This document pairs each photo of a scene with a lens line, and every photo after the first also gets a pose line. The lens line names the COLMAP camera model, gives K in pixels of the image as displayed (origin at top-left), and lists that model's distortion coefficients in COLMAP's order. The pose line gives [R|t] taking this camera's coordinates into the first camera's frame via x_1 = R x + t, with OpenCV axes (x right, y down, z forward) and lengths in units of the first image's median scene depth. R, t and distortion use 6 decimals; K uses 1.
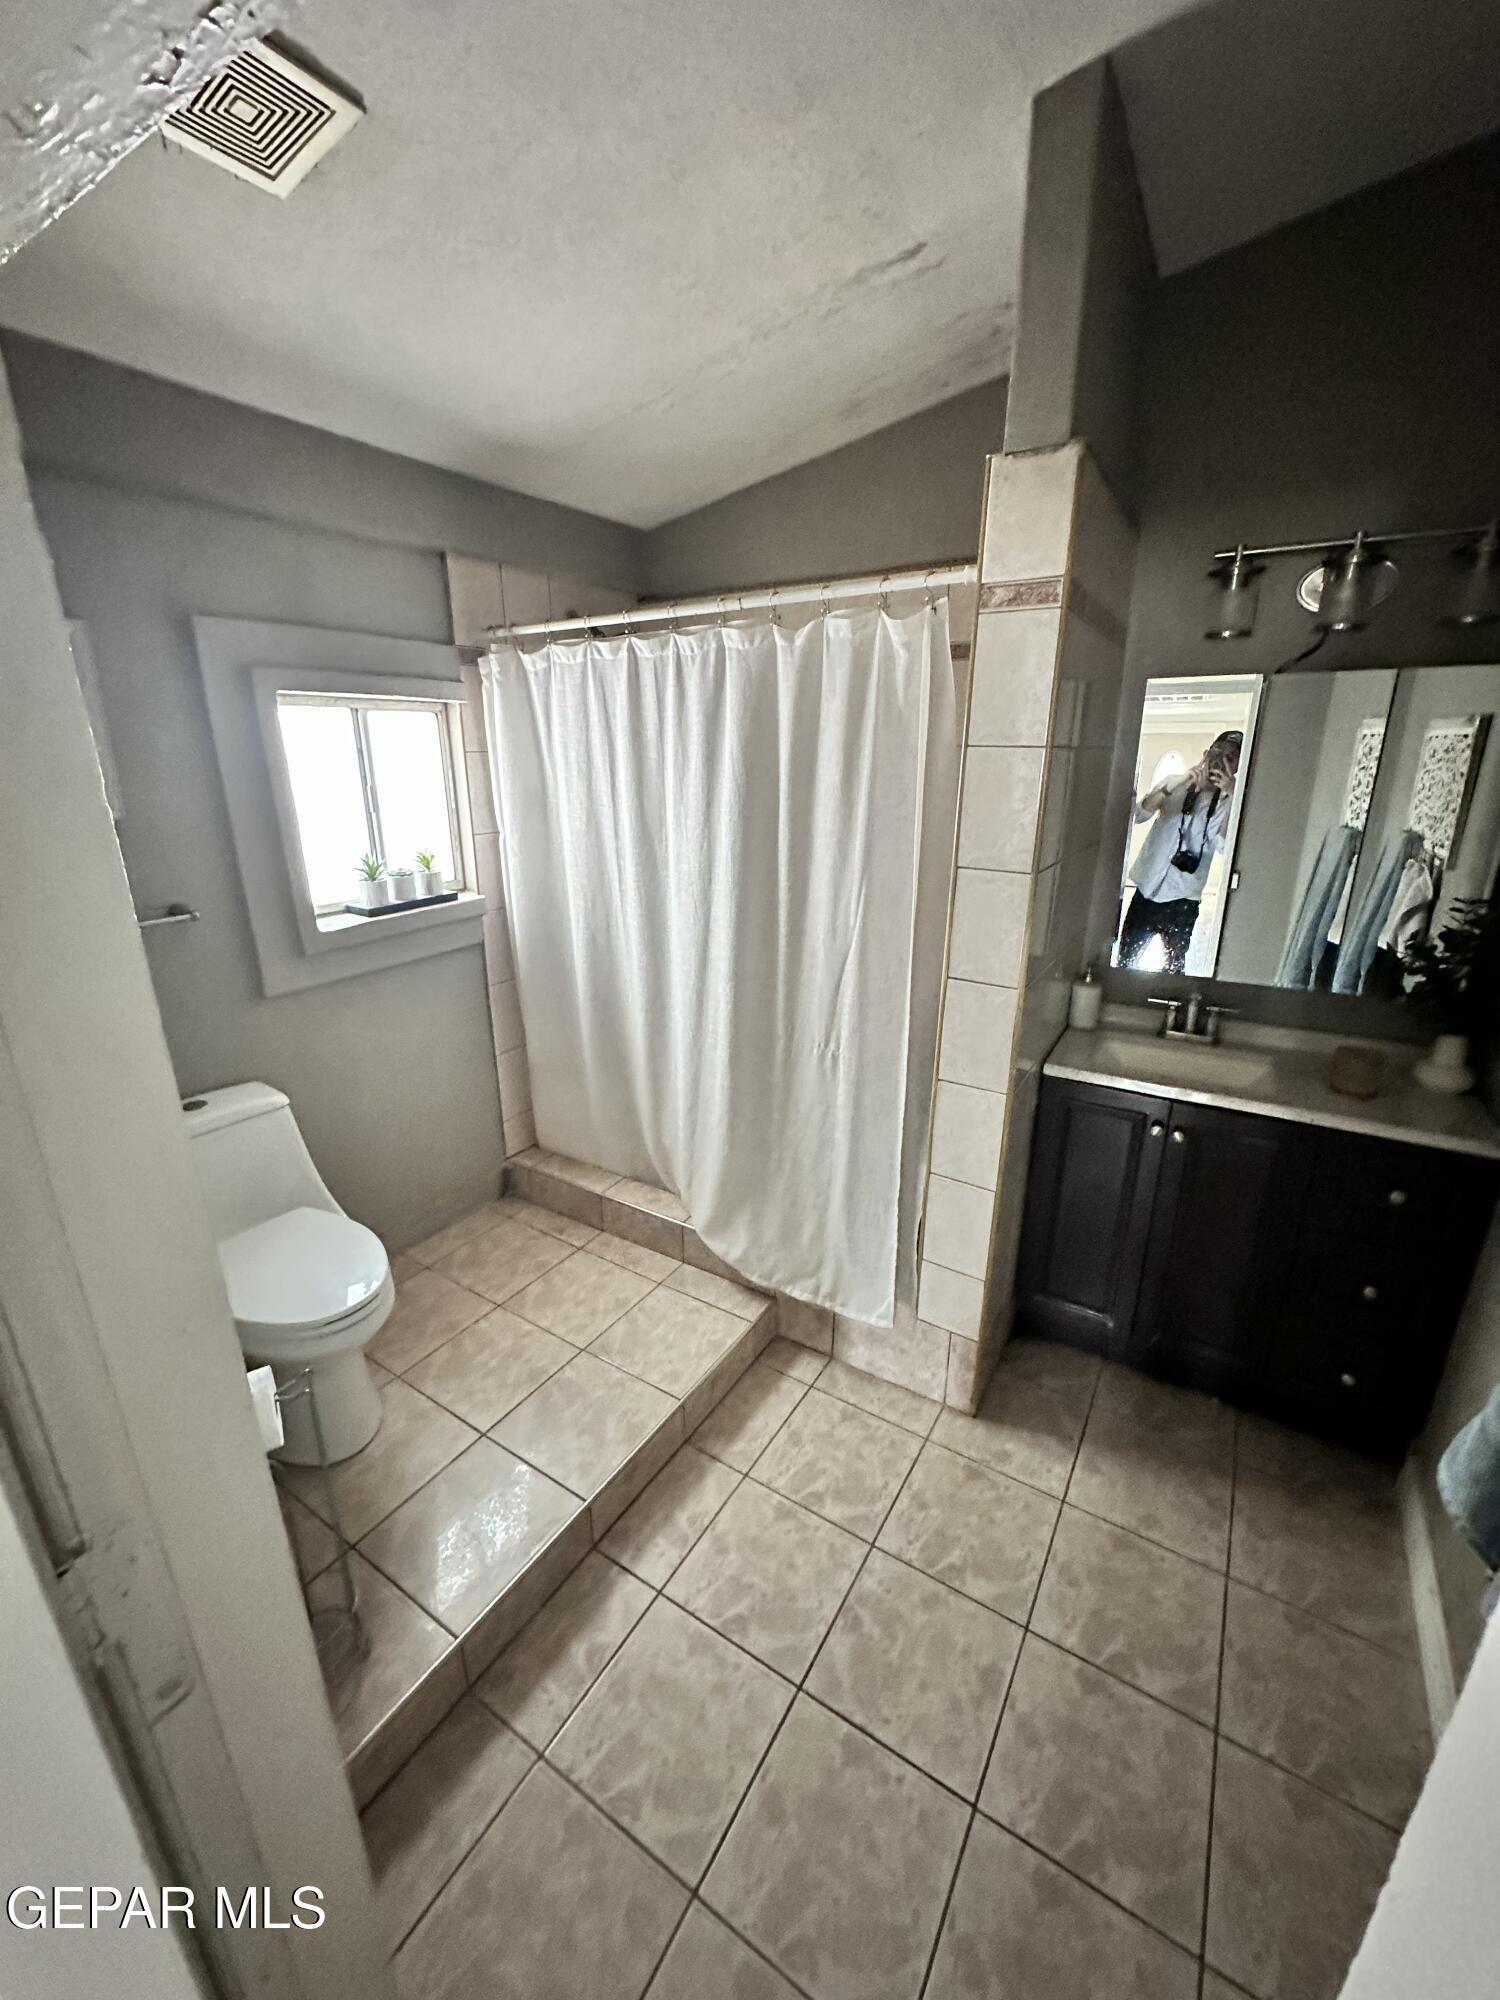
lens RADIAL K [[801.3, 0, 747.2], [0, 801.3, 1002.9], [0, 0, 1]] dist [-0.005520, 0.001282]
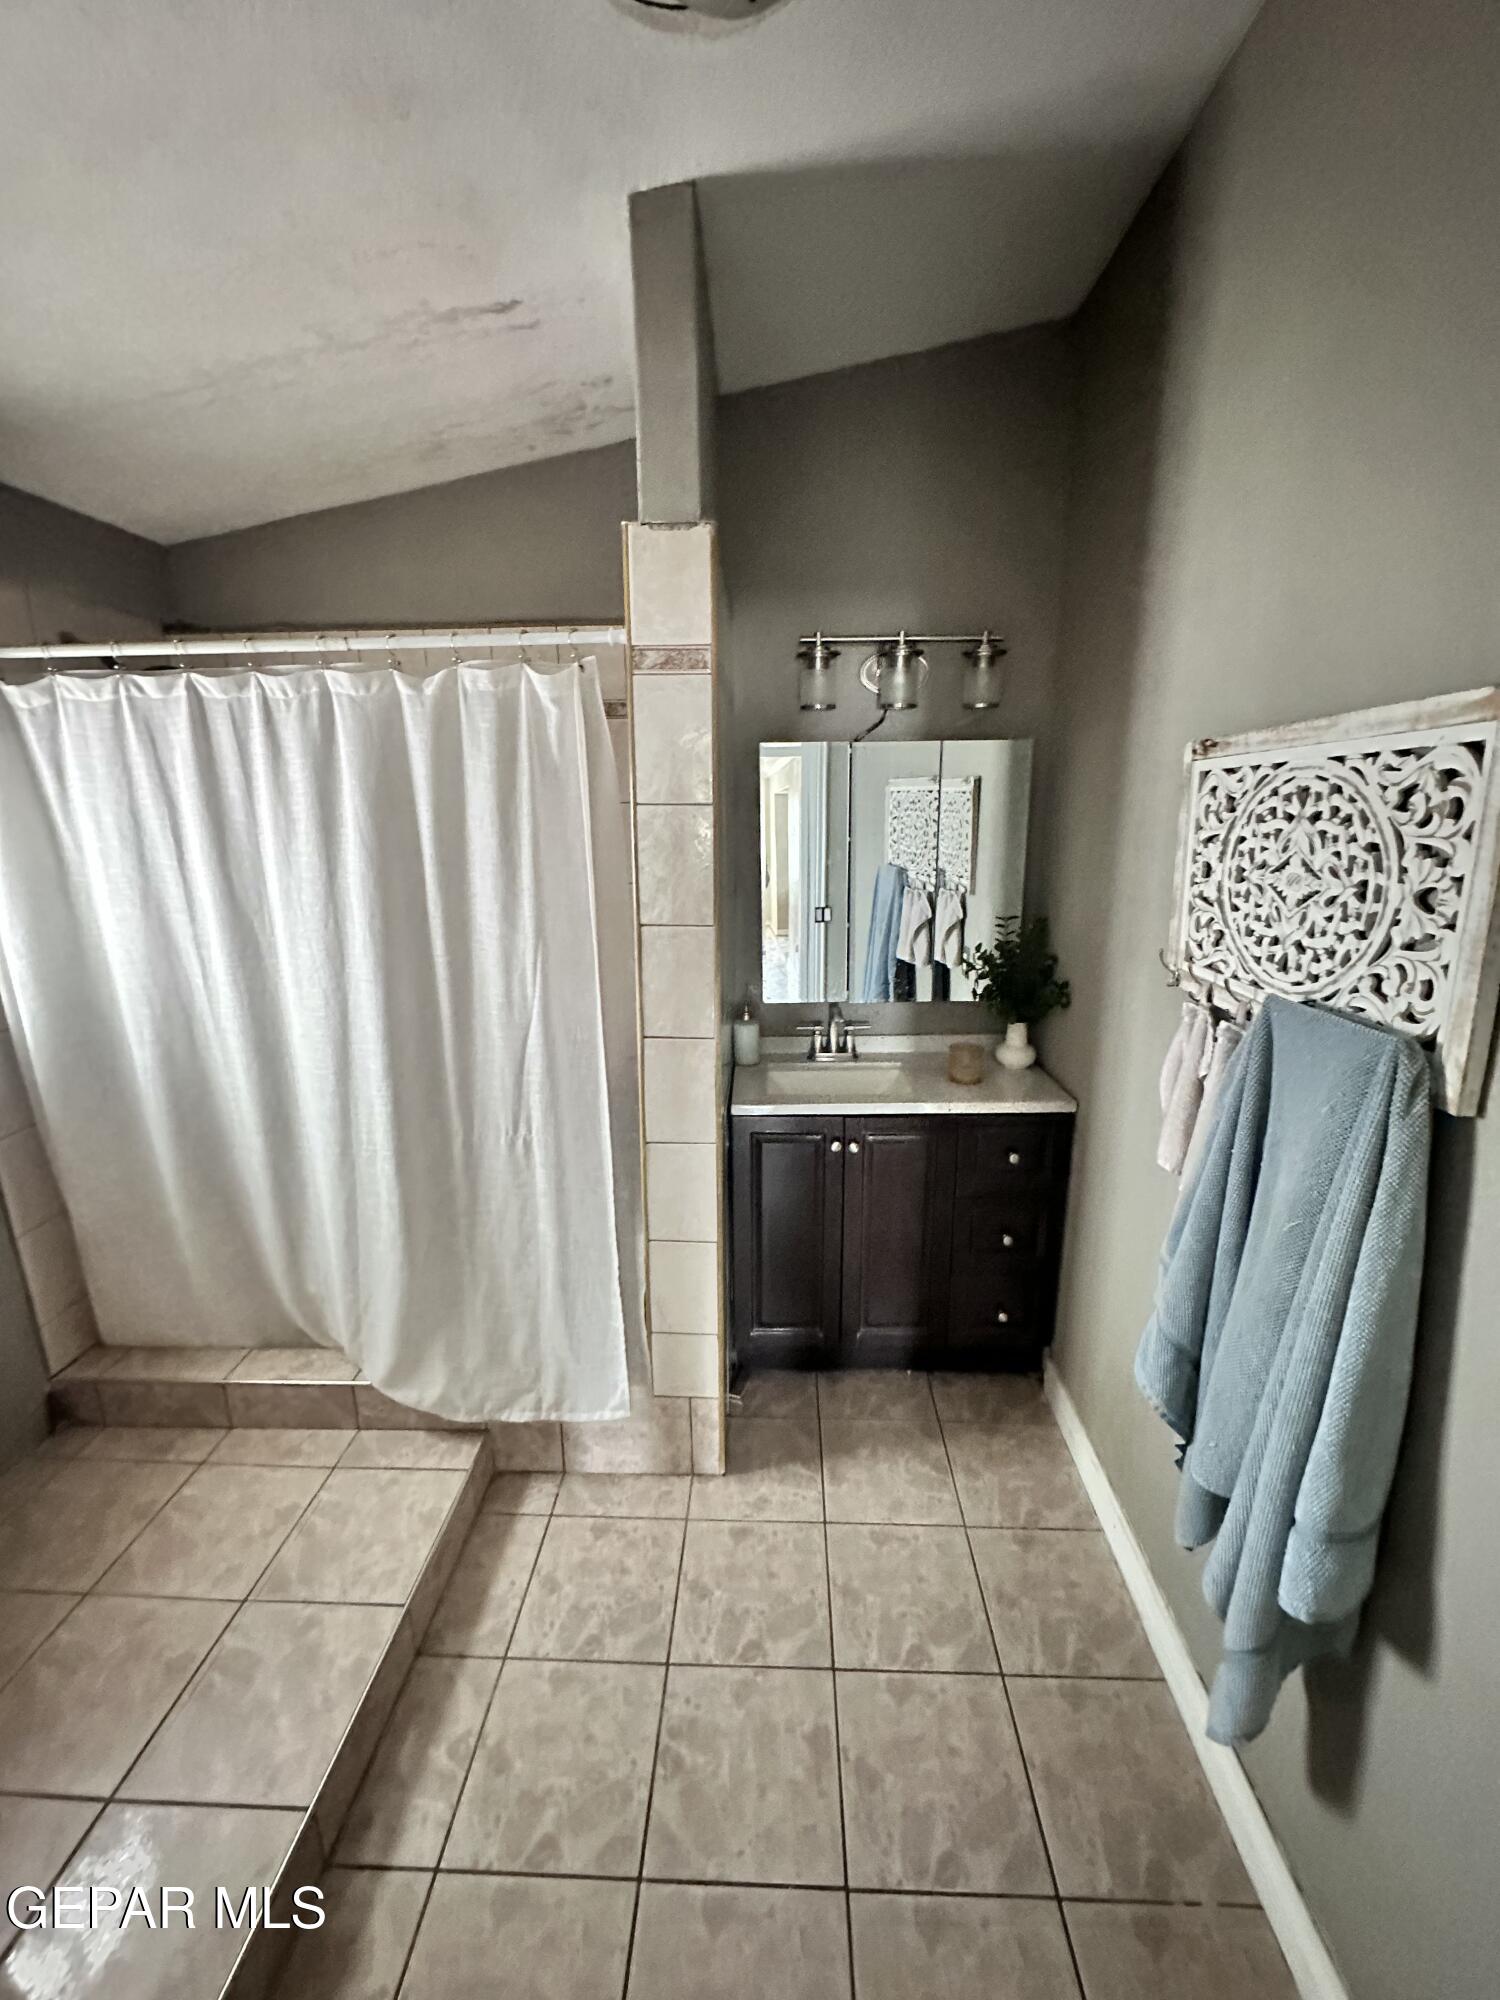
lens RADIAL K [[801.3, 0, 749.8], [0, 801.3, 1002.1], [0, 0, 1]] dist [-0.005520, 0.001282]
pose [[0.863538, -0.127991, 0.487770, -0.096600], [0.159756, 0.986868, -0.023874, -0.026675], [-0.478309, 0.098540, 0.872646, 0.074501]]
